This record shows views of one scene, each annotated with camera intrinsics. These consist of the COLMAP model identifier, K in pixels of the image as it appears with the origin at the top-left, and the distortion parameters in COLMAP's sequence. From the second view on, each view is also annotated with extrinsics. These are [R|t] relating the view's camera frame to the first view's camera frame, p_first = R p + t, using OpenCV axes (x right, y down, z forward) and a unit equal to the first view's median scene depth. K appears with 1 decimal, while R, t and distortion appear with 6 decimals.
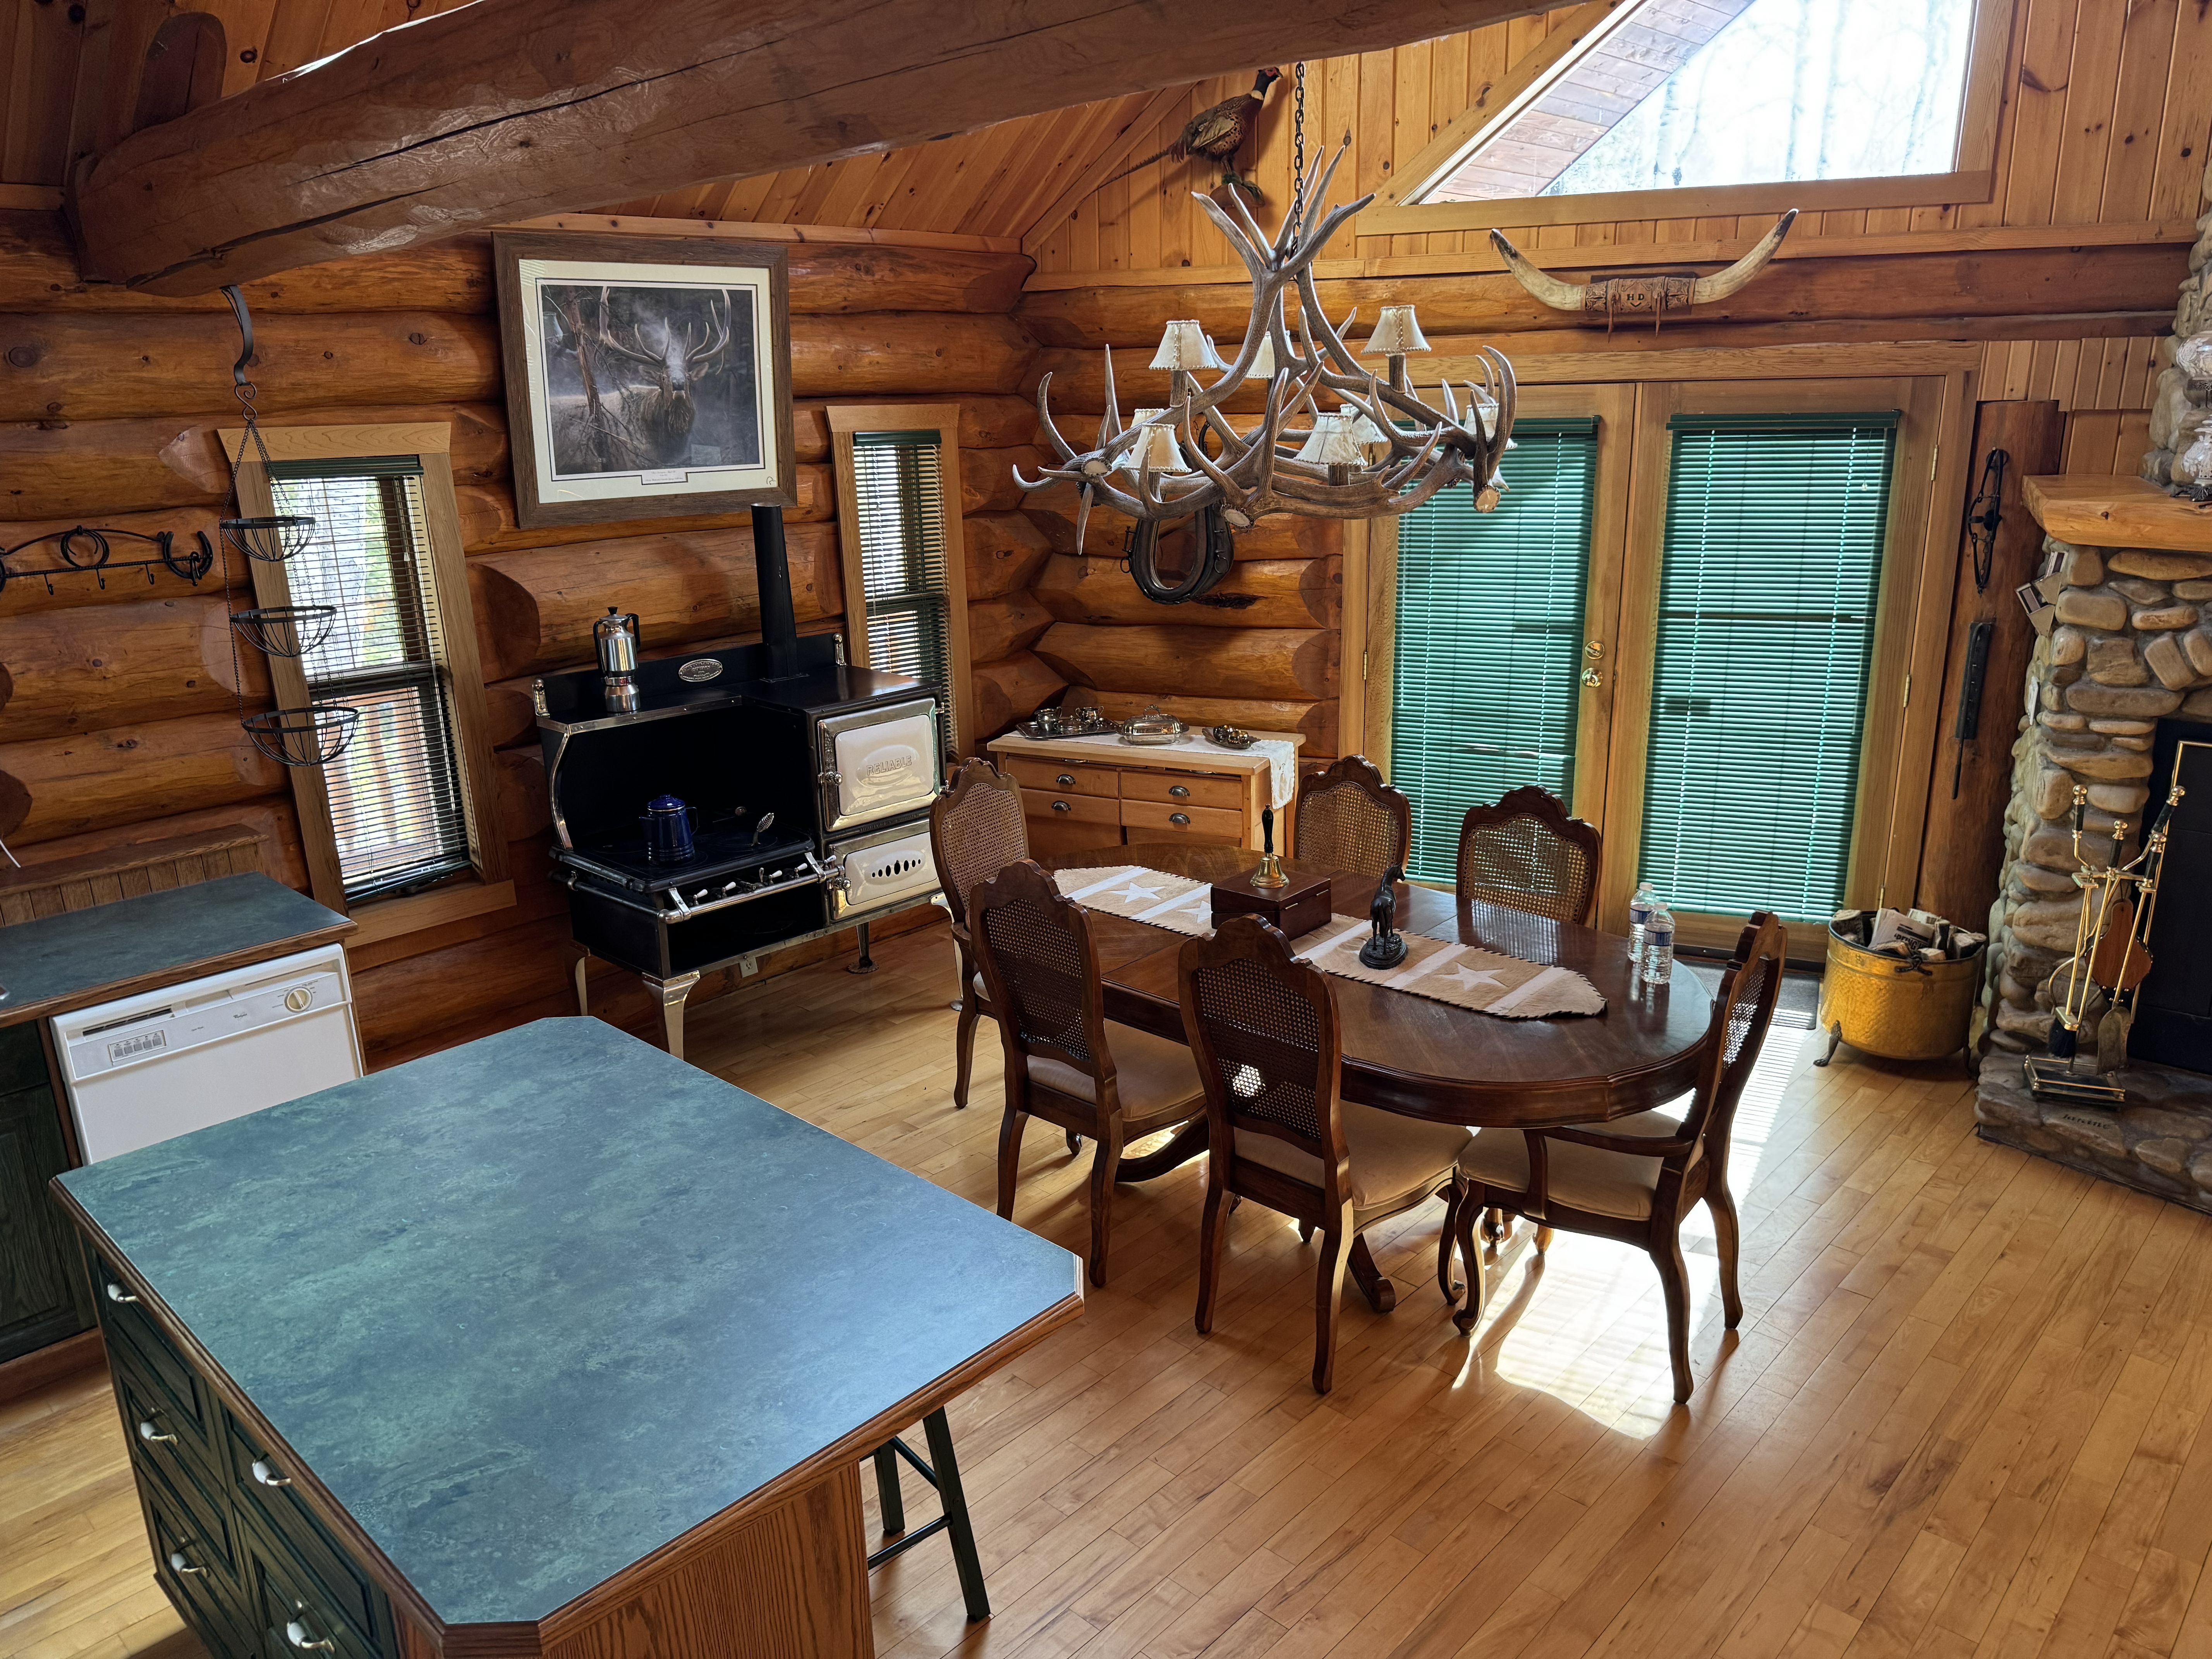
lens RADIAL K [[1570.4, 0, 1106.0], [0, 1570.4, 829.5], [0, 0, 1]] dist [0.010839, -0.014410]
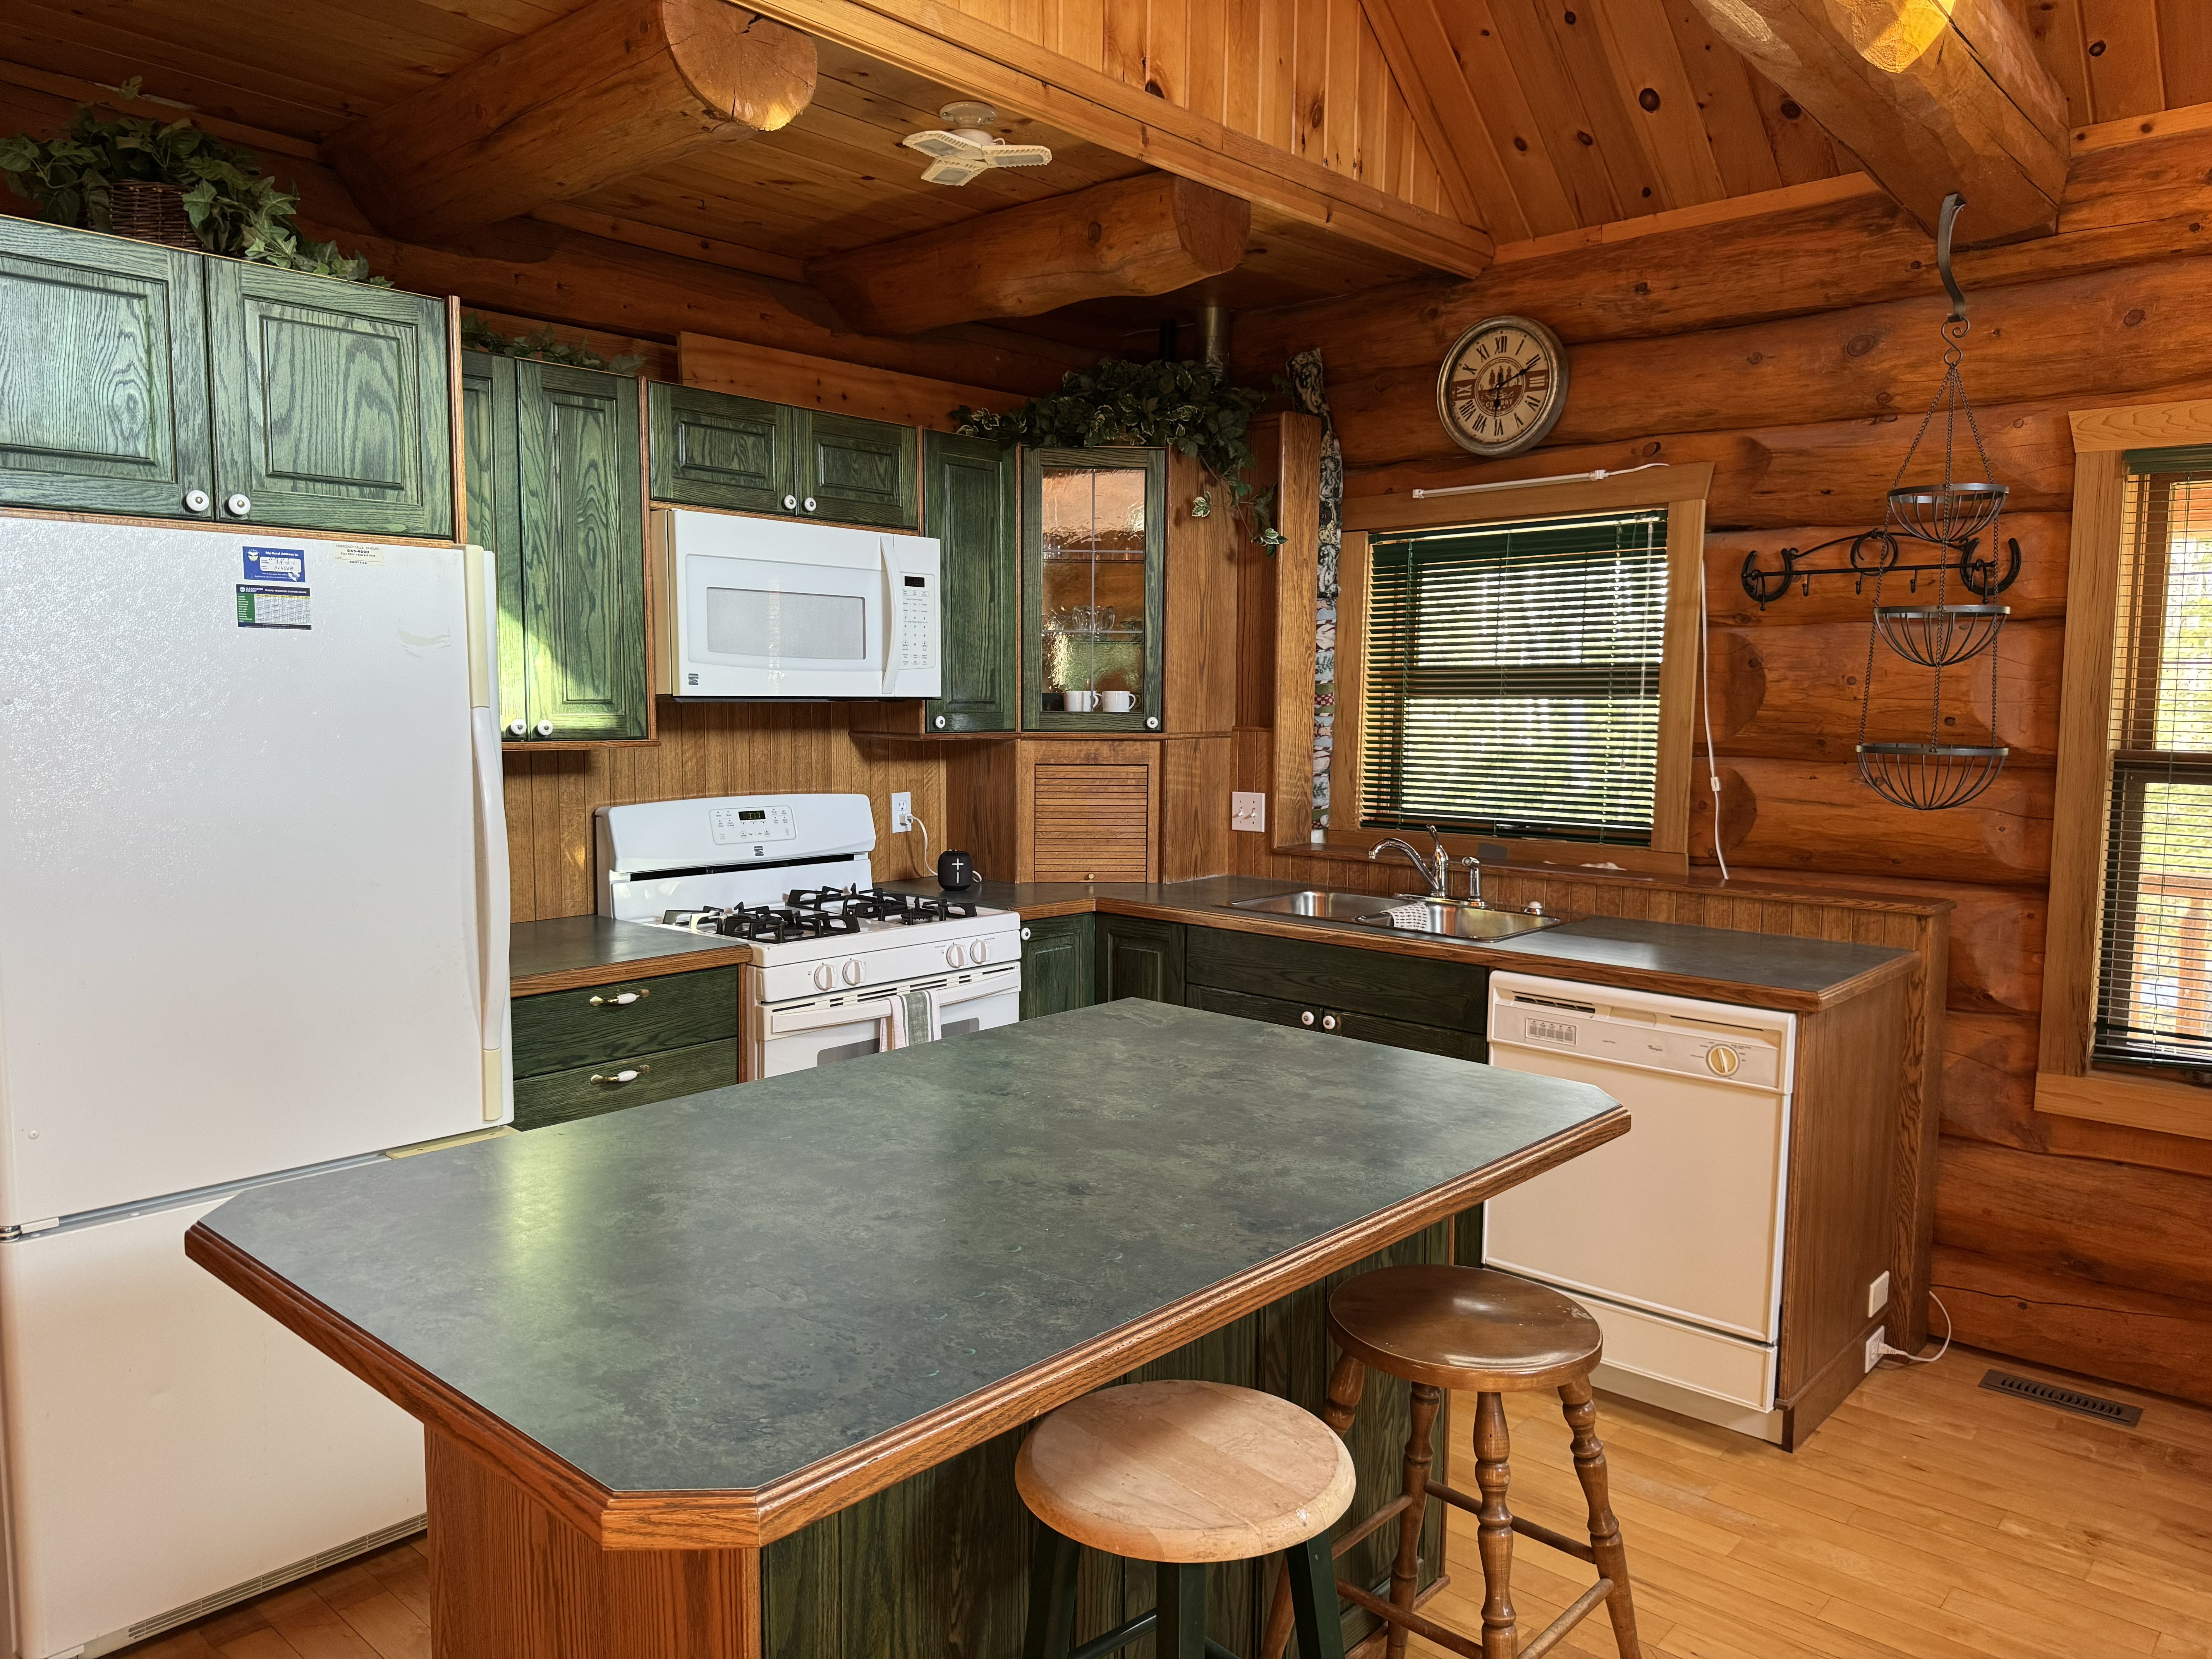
lens RADIAL K [[1570.4, 0, 1106.0], [0, 1570.4, 829.5], [0, 0, 1]] dist [0.010839, -0.014410]
pose [[0.026412, 0.116022, -0.992895, 0.104691], [-0.288500, 0.951864, 0.103553, 0.001635], [0.957116, 0.283715, 0.058613, 0.246430]]
